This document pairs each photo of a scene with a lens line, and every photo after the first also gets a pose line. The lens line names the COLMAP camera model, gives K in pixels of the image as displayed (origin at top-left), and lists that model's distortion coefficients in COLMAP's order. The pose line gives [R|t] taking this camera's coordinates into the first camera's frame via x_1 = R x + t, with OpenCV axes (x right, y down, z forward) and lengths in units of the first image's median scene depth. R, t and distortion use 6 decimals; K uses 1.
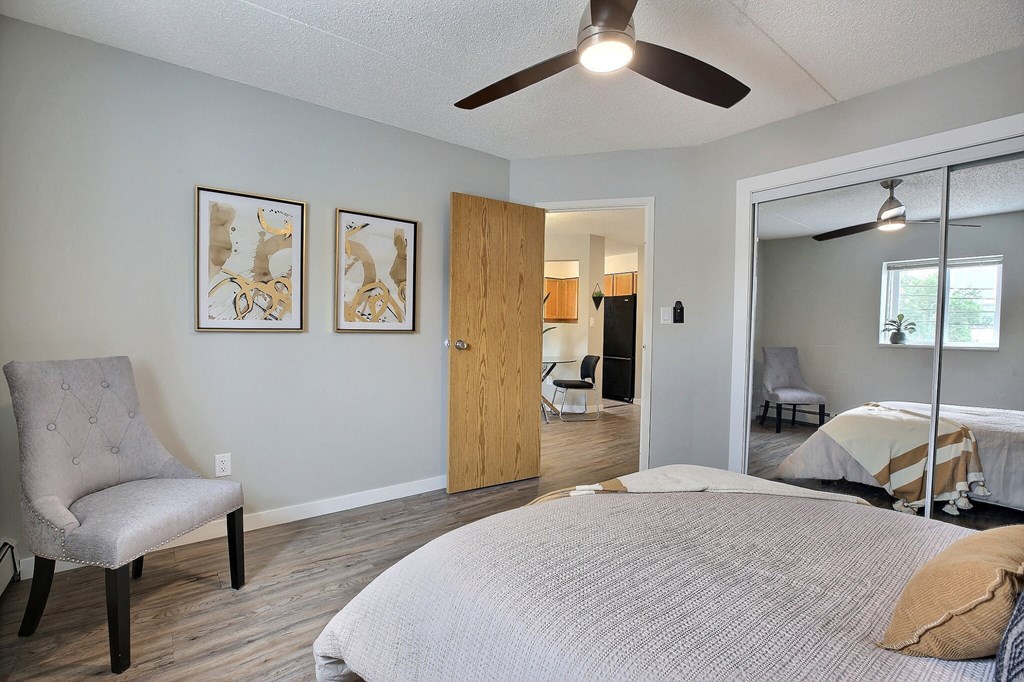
lens RADIAL K [[467.6, 0, 511.1], [0, 467.6, 342.6], [0, 0, 1]] dist [-0.051251, 0.015107]
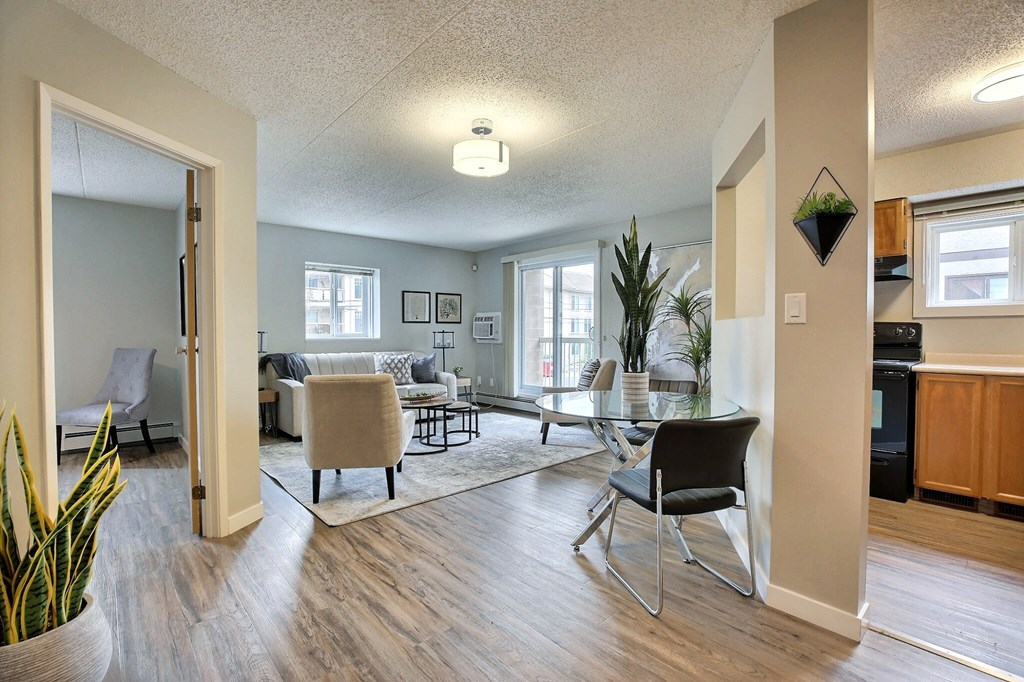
lens RADIAL K [[467.6, 0, 511.1], [0, 467.6, 342.6], [0, 0, 1]] dist [-0.051251, 0.015107]
pose [[0.060881, 0.003306, -0.998140, 0.448879], [-0.030215, 0.999542, 0.001467, -0.017834], [0.997688, 0.030070, 0.060953, 0.806280]]
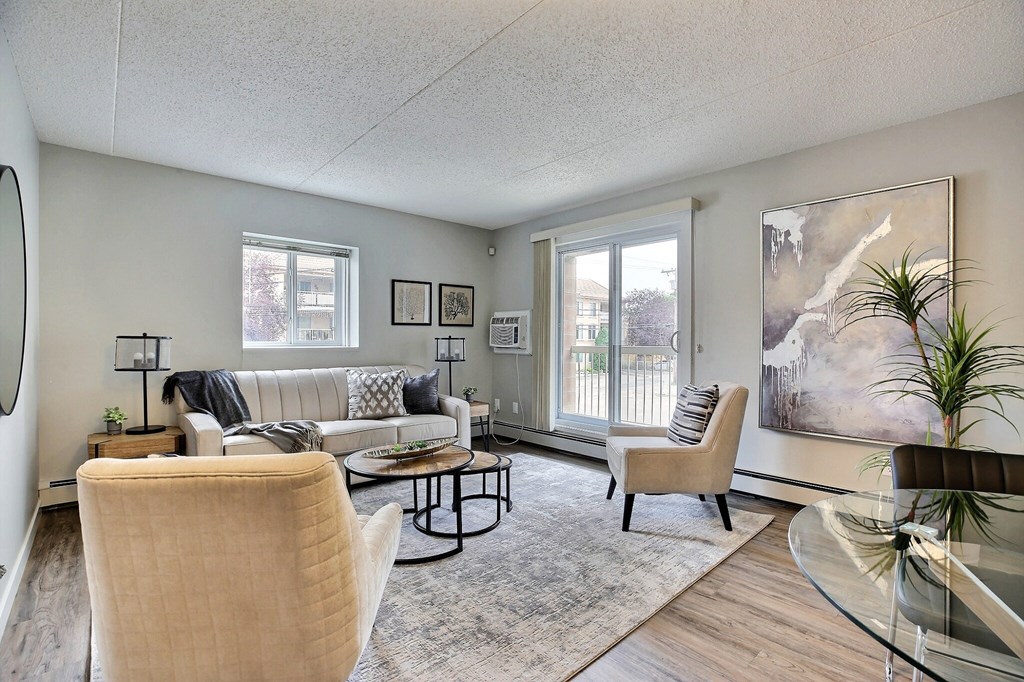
lens RADIAL K [[467.6, 0, 511.1], [0, 467.6, 342.6], [0, 0, 1]] dist [-0.051251, 0.015107]
pose [[0.062715, -0.009911, -0.997982, 0.136872], [-0.033026, 0.999382, -0.012000, -0.022910], [0.997485, 0.033712, 0.062349, 0.768778]]
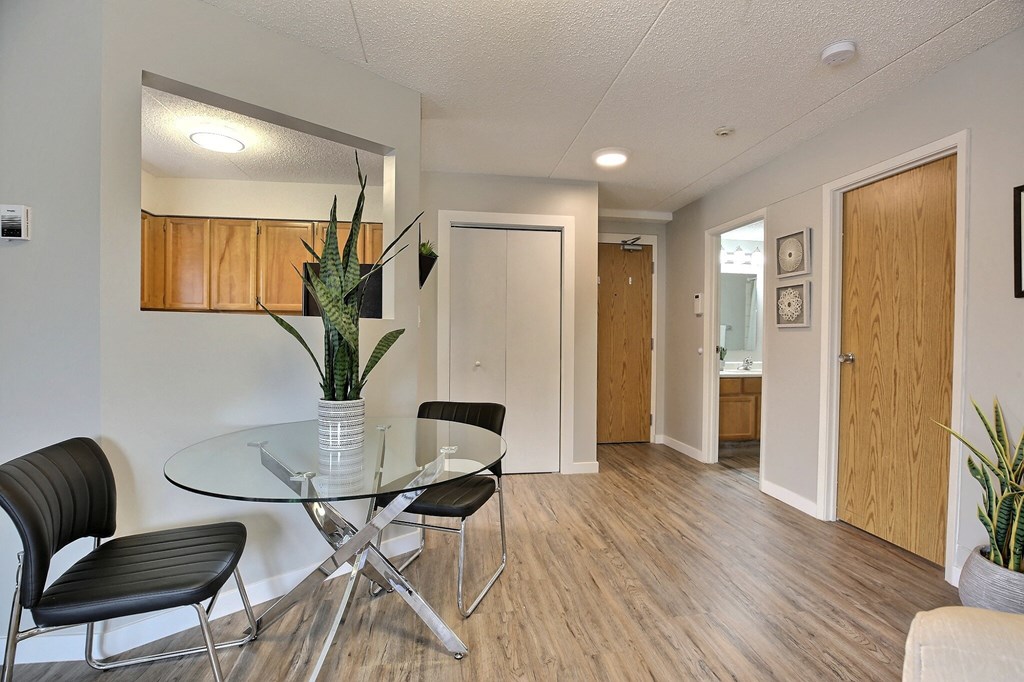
lens RADIAL K [[467.6, 0, 511.1], [0, 467.6, 342.6], [0, 0, 1]] dist [-0.051251, 0.015107]
pose [[0.498184, -0.027161, 0.866646, -0.133443], [0.028580, 0.999481, 0.014896, -0.026229], [-0.866600, 0.017348, 0.498701, 0.733553]]
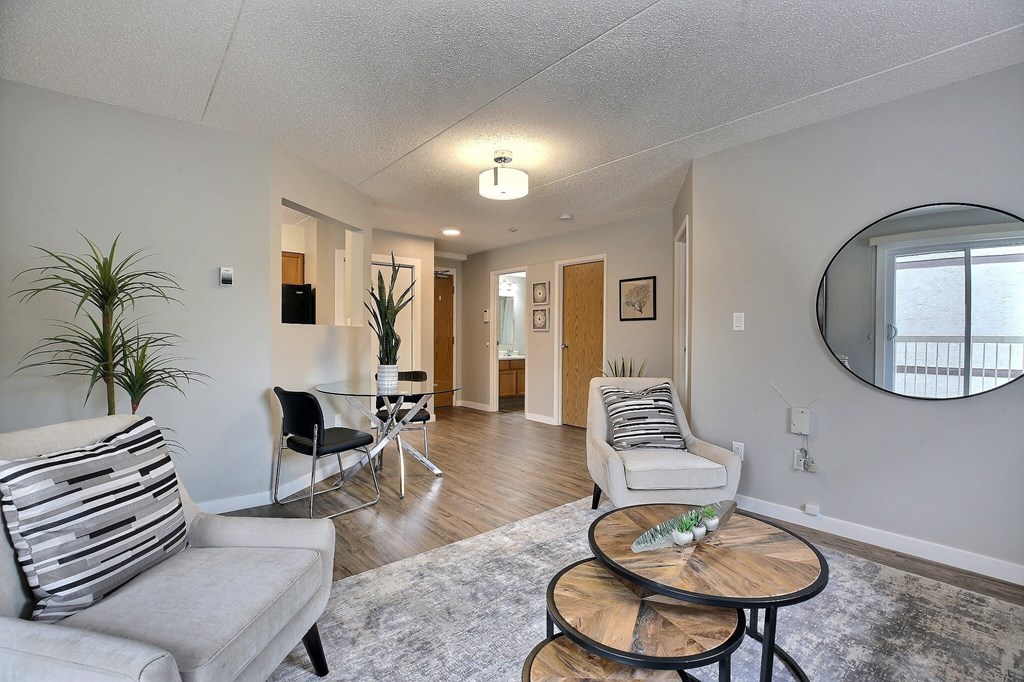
lens RADIAL K [[467.6, 0, 511.1], [0, 467.6, 342.6], [0, 0, 1]] dist [-0.051251, 0.015107]
pose [[-0.033898, -0.032321, 0.998903, -0.524487], [0.025247, 0.999130, 0.033185, -0.035959], [-0.999106, 0.026344, -0.033052, 0.811845]]
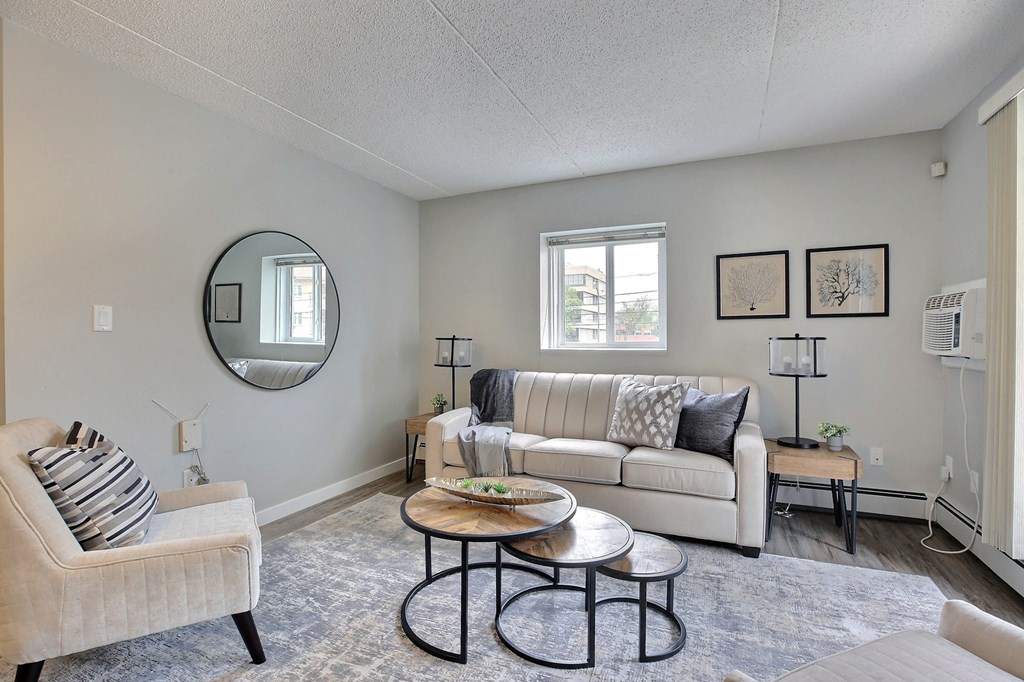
lens RADIAL K [[477.3, 0, 512.0], [0, 477.3, 341.0], [0, 0, 1]] dist [-0.038946, 0.000085]
pose [[-0.890317, -0.013449, -0.455142, -0.159344], [-0.027601, 0.999320, 0.024464, -0.035883], [0.454504, 0.034343, -0.890083, 0.992813]]
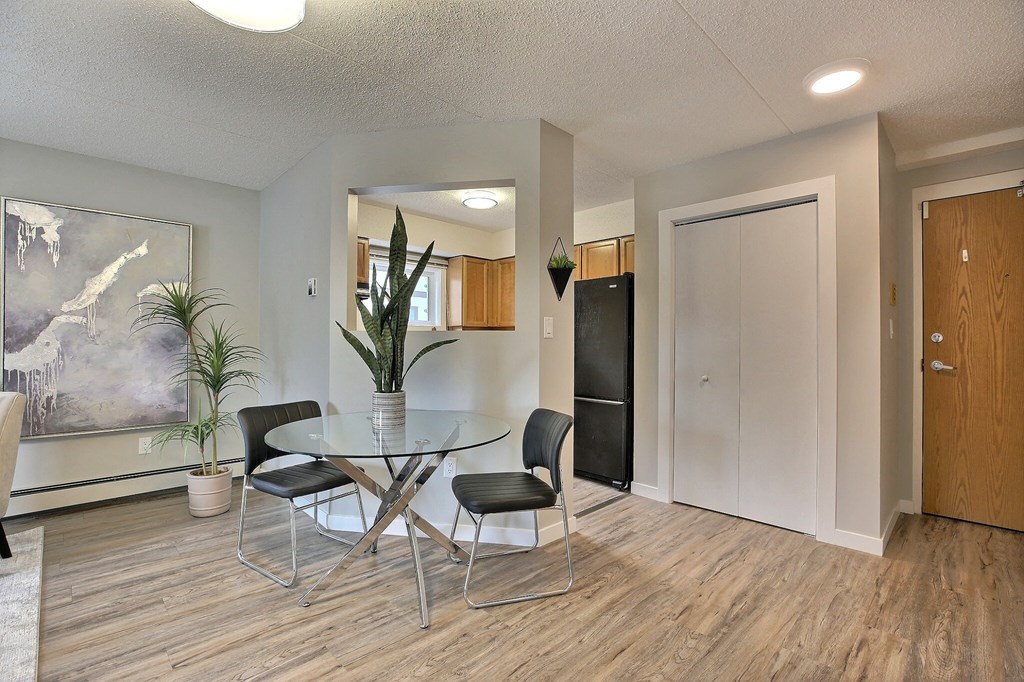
lens RADIAL K [[467.6, 0, 511.1], [0, 467.6, 342.6], [0, 0, 1]] dist [-0.051251, 0.015107]
pose [[0.994047, -0.013297, 0.108138, 0.094647], [0.016690, 0.999394, -0.030535, -0.018676], [-0.107667, 0.032158, 0.993667, 0.587496]]
